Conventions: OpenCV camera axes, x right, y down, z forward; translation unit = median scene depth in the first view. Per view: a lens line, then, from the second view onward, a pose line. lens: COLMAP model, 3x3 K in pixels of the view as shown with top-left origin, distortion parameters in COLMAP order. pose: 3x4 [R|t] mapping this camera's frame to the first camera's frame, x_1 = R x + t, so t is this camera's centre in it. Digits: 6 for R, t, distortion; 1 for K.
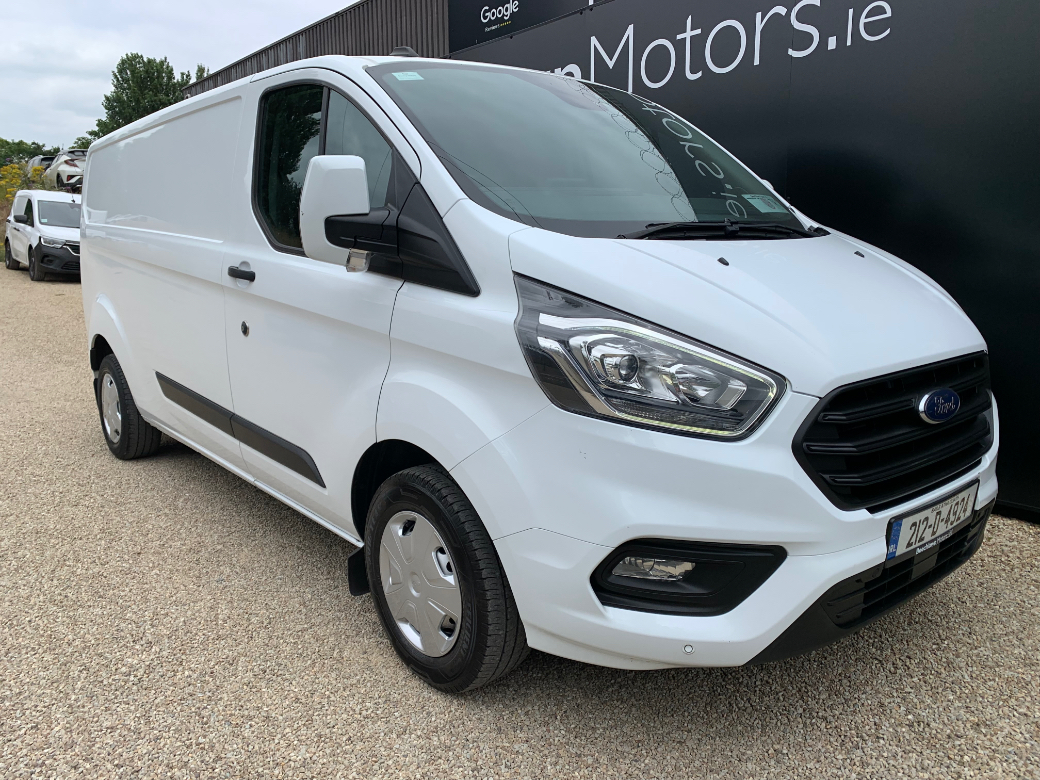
lens RADIAL K [[818.7, 0, 520.0], [0, 818.7, 390.0], [0, 0, 1]] dist [-0.003385, -0.003886]
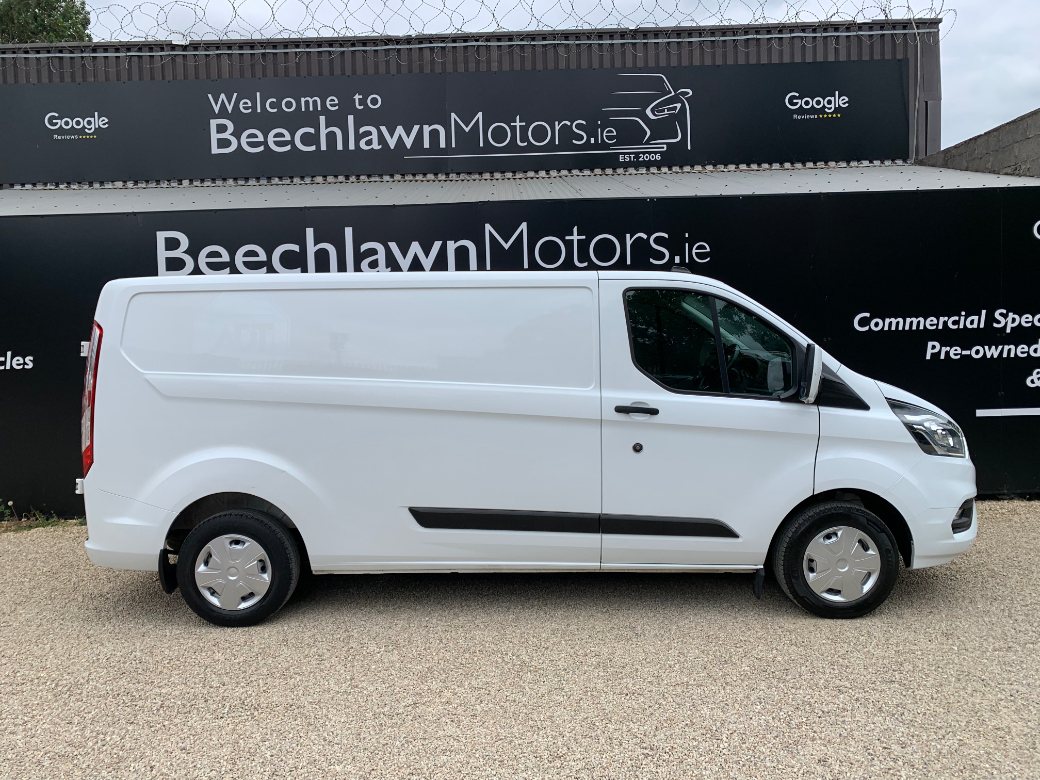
lens RADIAL K [[804.4, 0, 521.9], [0, 804.4, 379.6], [0, 0, 1]] dist [0.029984, -0.010203]
pose [[0.629572, -0.046132, 0.775571, -0.448890], [0.147516, 0.987175, -0.061028, -0.039358], [-0.762809, 0.152831, 0.628303, 0.069527]]
